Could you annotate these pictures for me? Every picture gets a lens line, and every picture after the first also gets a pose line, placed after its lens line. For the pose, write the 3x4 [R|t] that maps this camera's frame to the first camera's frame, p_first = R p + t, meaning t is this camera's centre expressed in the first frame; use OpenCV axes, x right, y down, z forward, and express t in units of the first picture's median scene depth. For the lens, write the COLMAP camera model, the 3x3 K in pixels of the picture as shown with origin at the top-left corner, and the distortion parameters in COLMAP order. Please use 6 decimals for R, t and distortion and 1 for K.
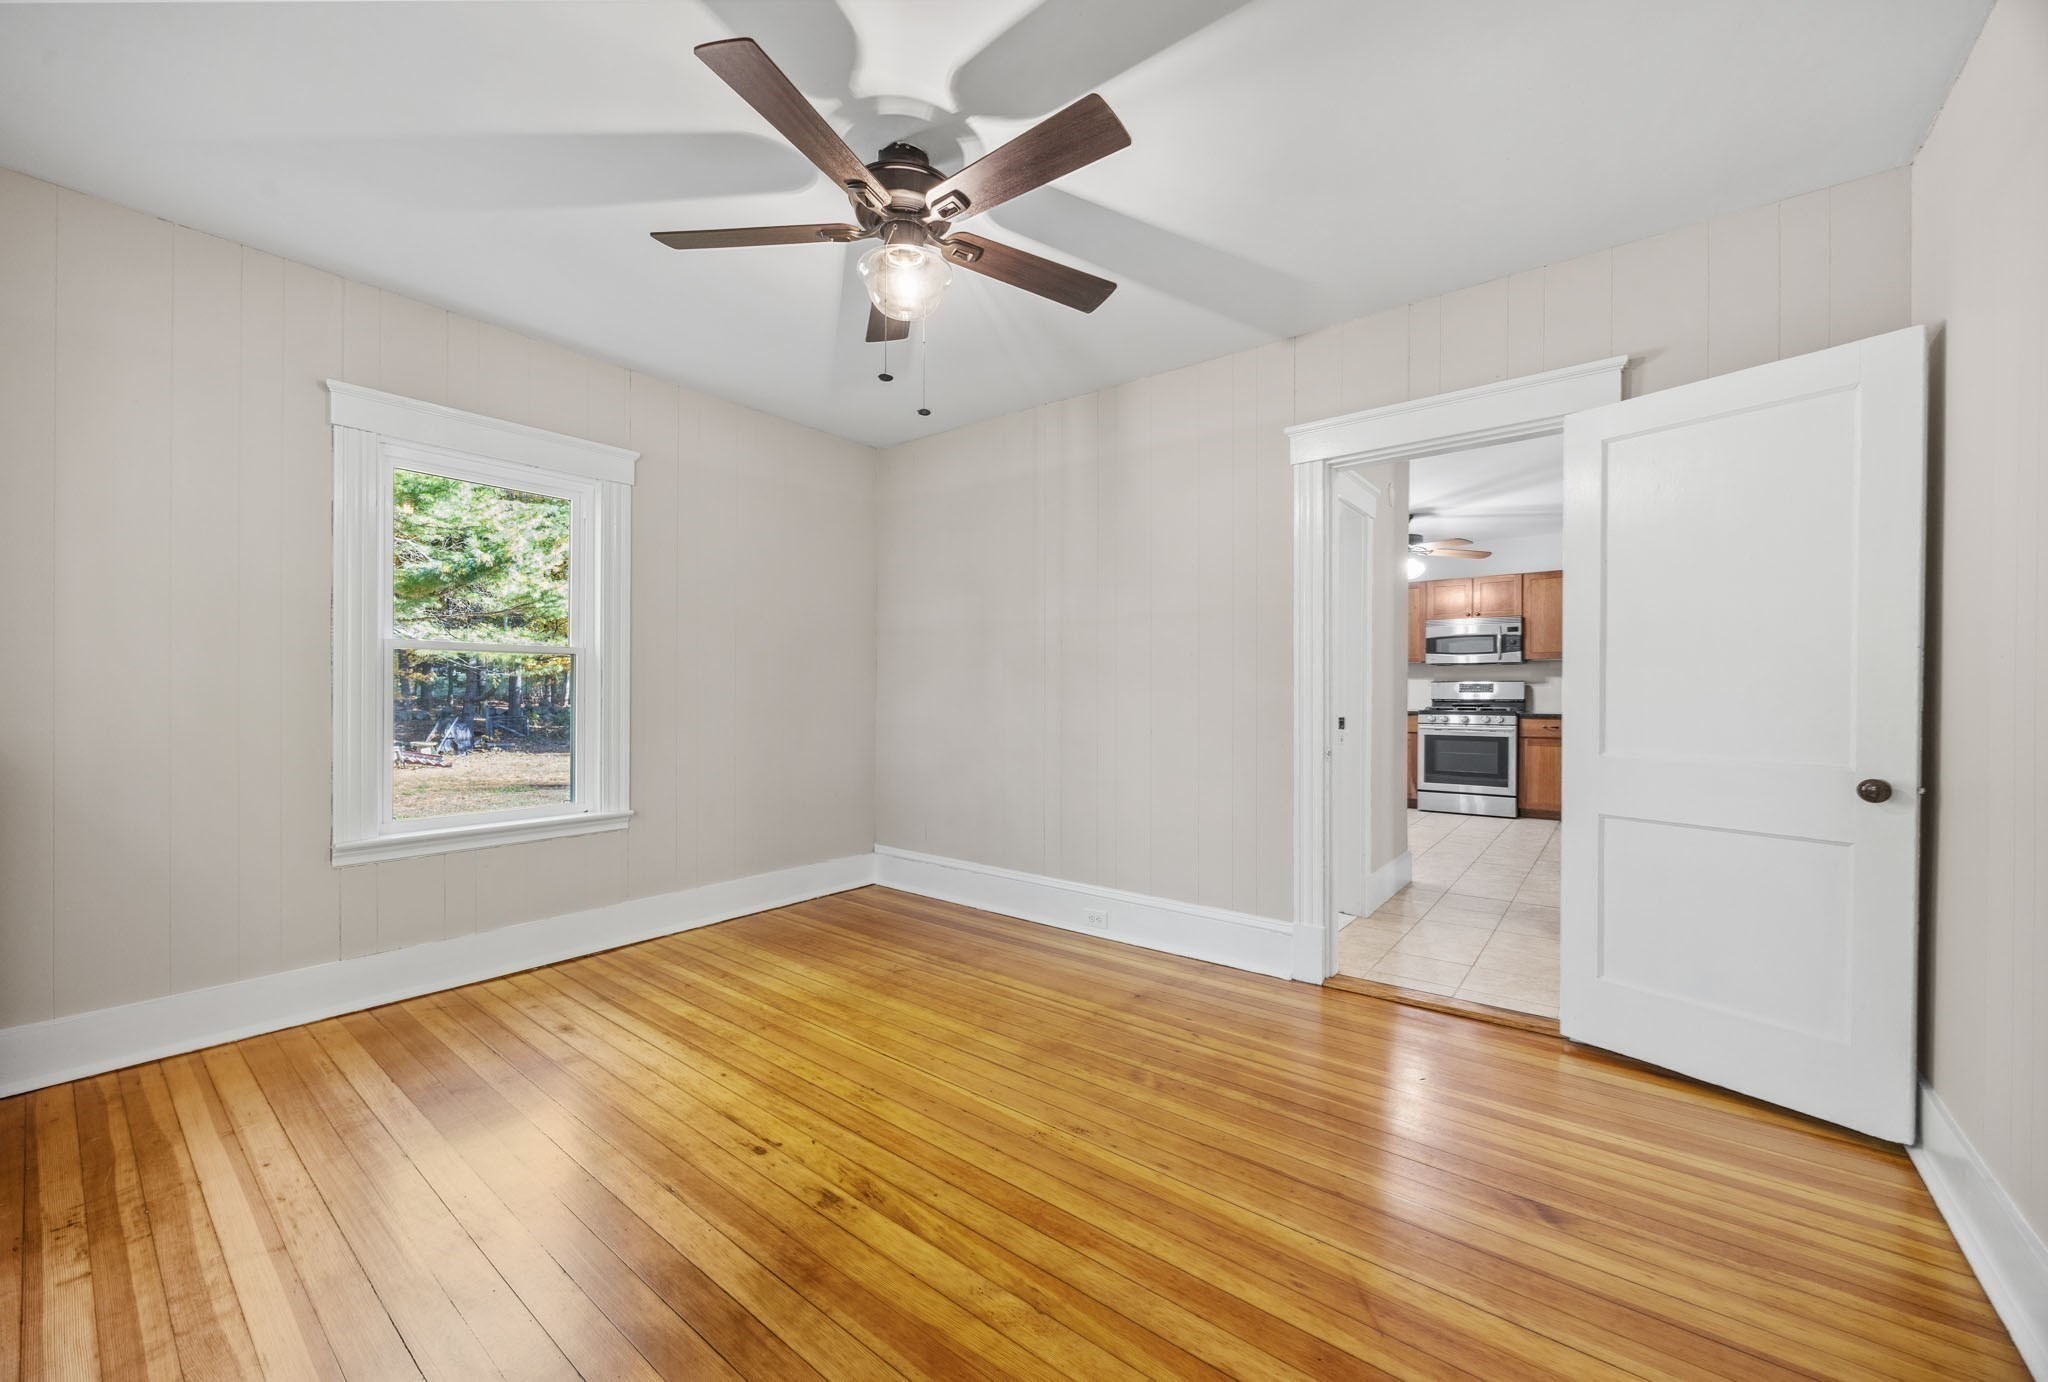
lens RADIAL K [[790.2, 0, 1018.2], [0, 790.2, 694.9], [0, 0, 1]] dist [-0.001149, -0.000744]
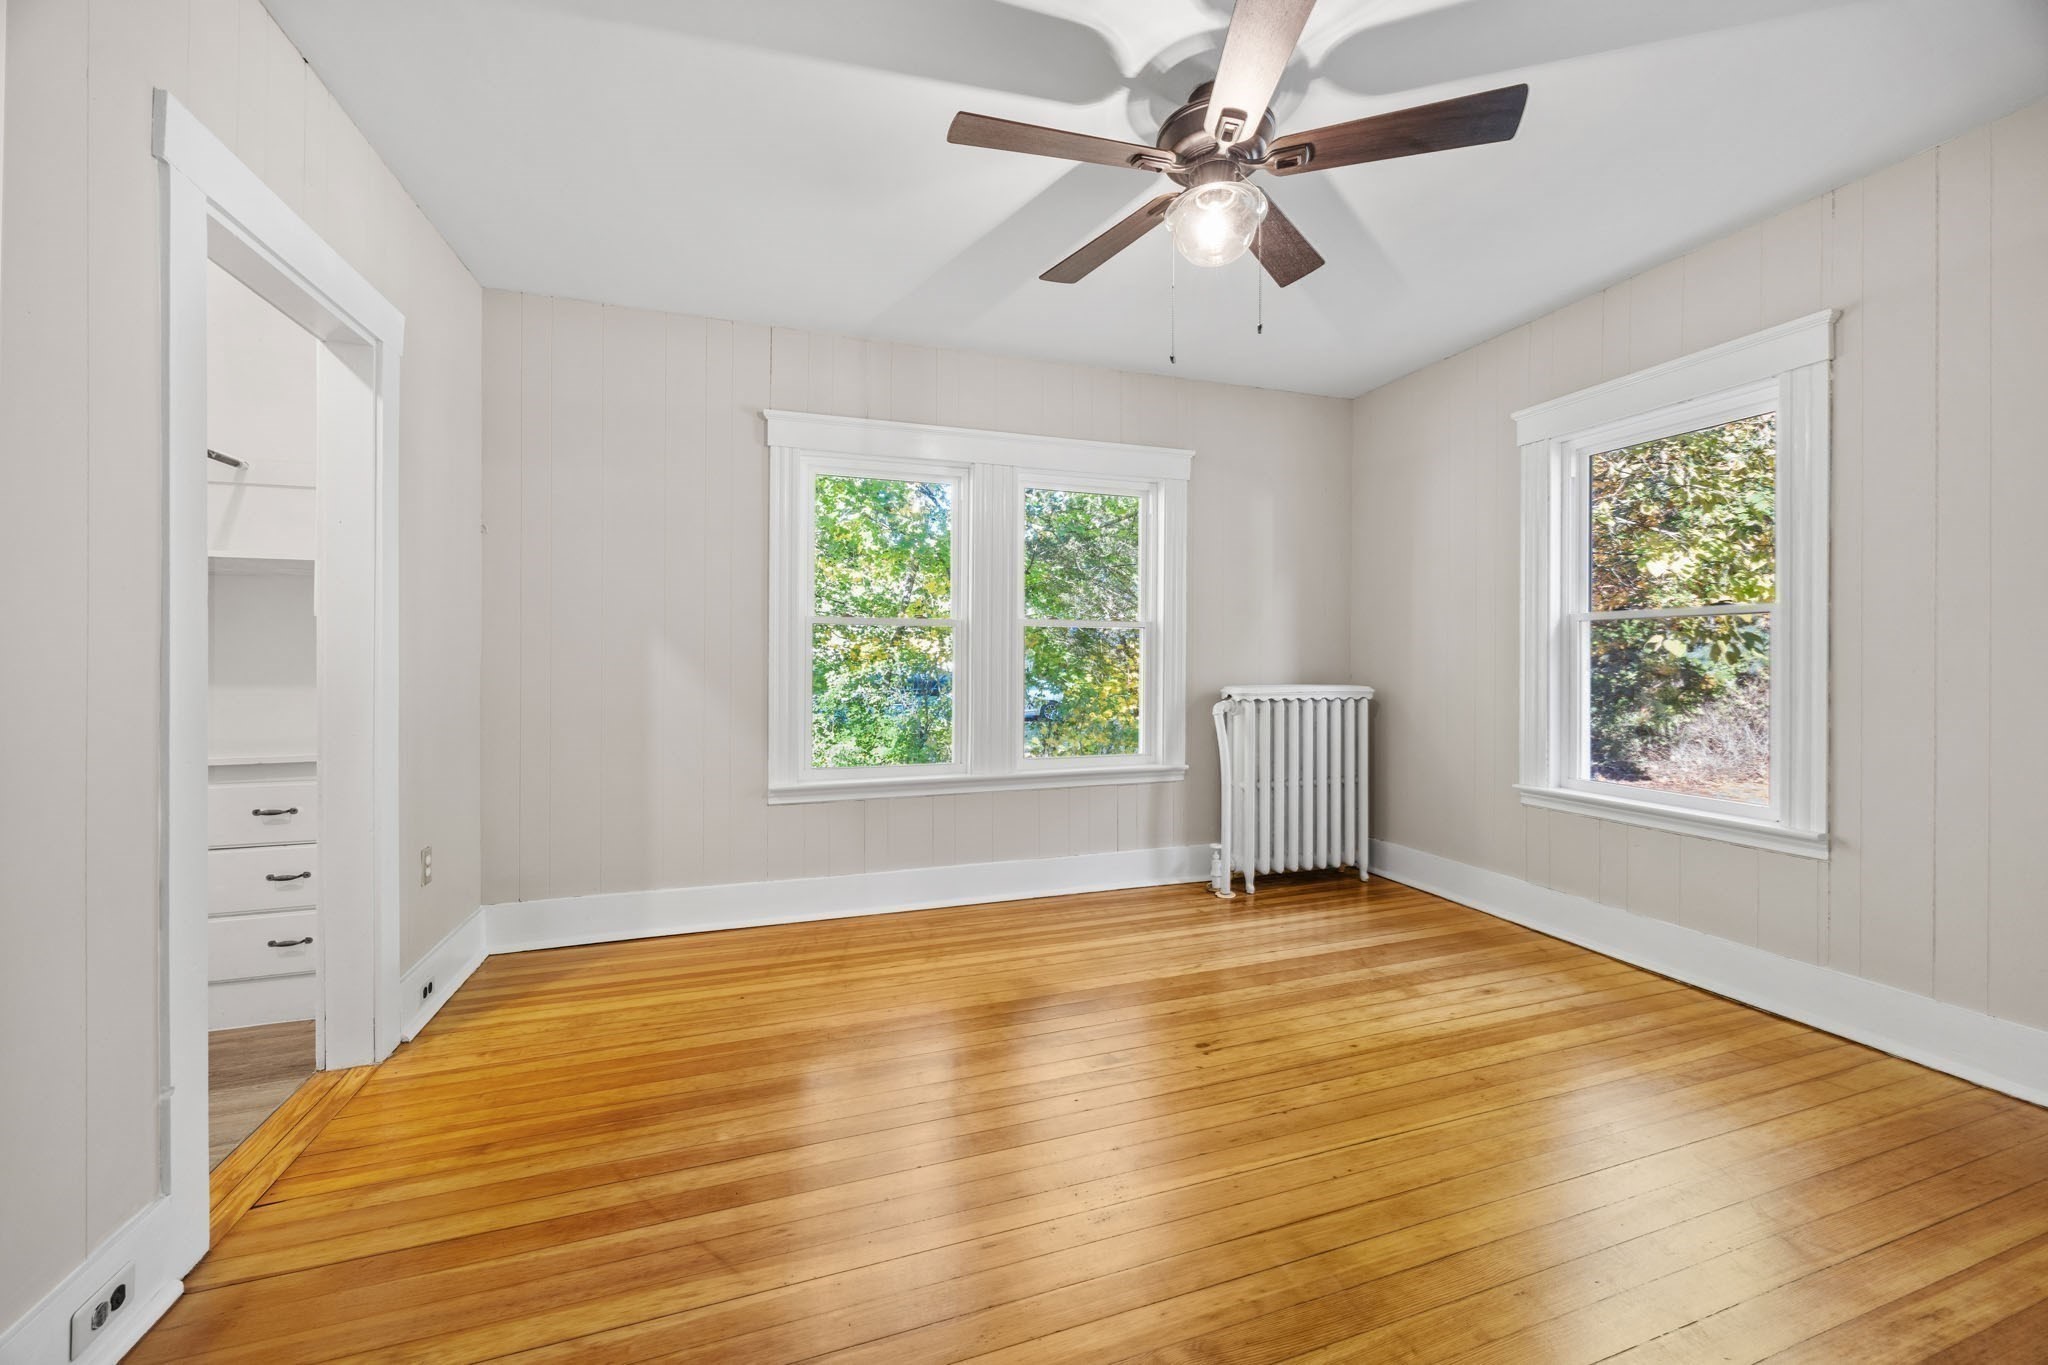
lens RADIAL K [[786.2, 0, 1020.9], [0, 786.2, 669.8], [0, 0, 1]] dist [-0.003679, 0.000329]
pose [[-0.549774, 0.008071, -0.835274, 0.590377], [-0.003252, 0.999925, 0.011802, -0.000261], [0.835307, 0.009205, -0.549707, 1.040627]]
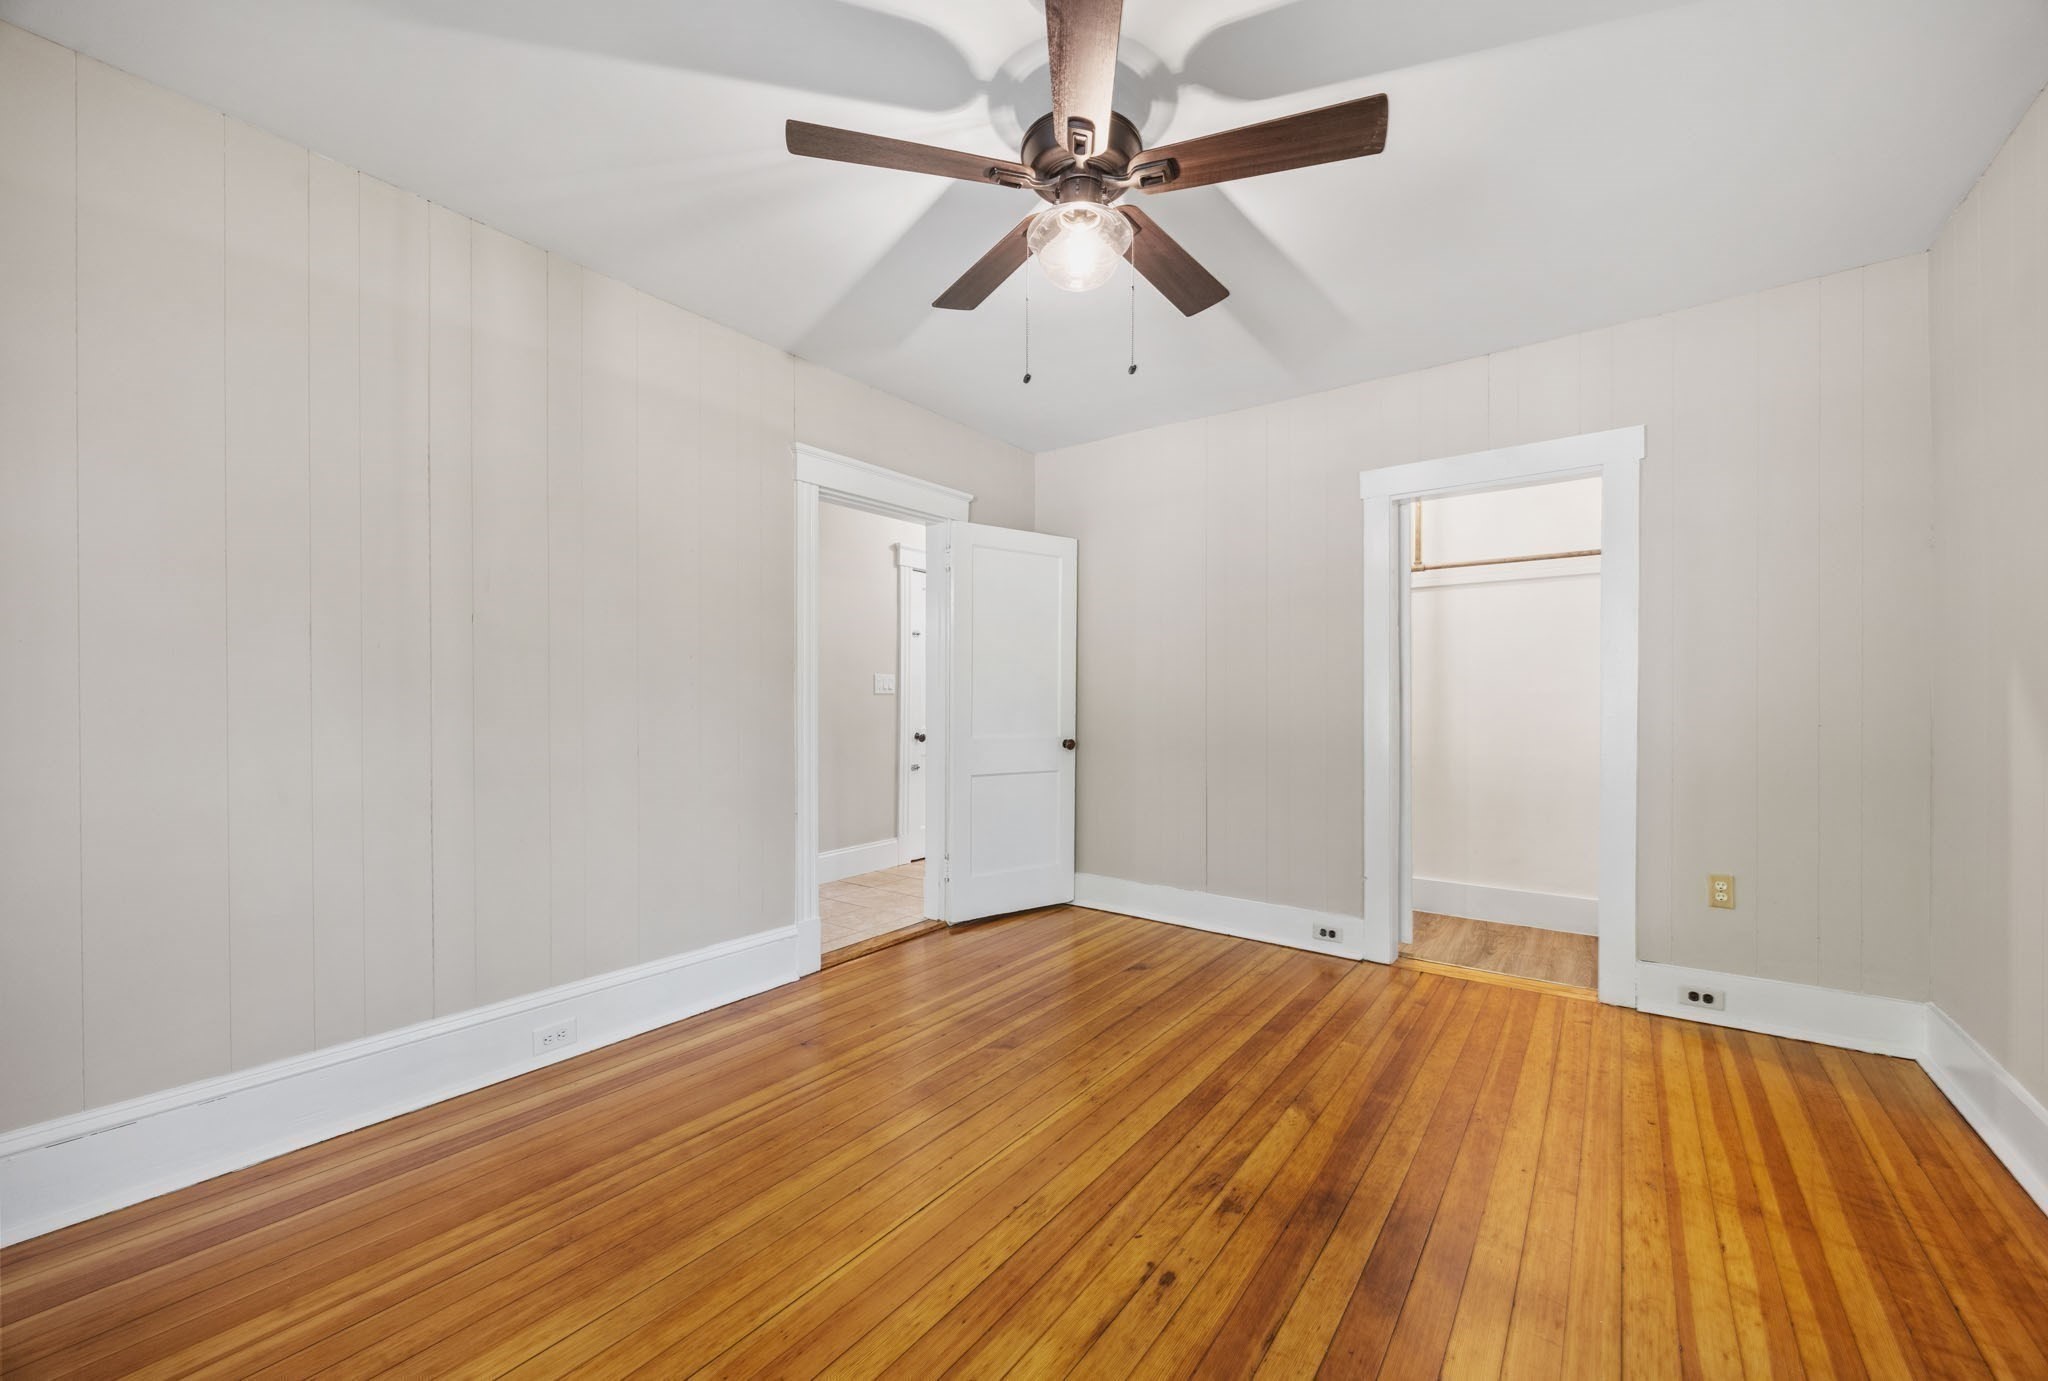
lens RADIAL K [[790.2, 0, 1050.1], [0, 790.2, 697.8], [0, 0, 1]] dist [-0.001149, -0.000744]
pose [[-0.046532, 0.000684, 0.998917, -0.817828], [0.002406, 0.999997, -0.000573, -0.003682], [-0.998914, 0.002376, -0.046533, 0.847089]]
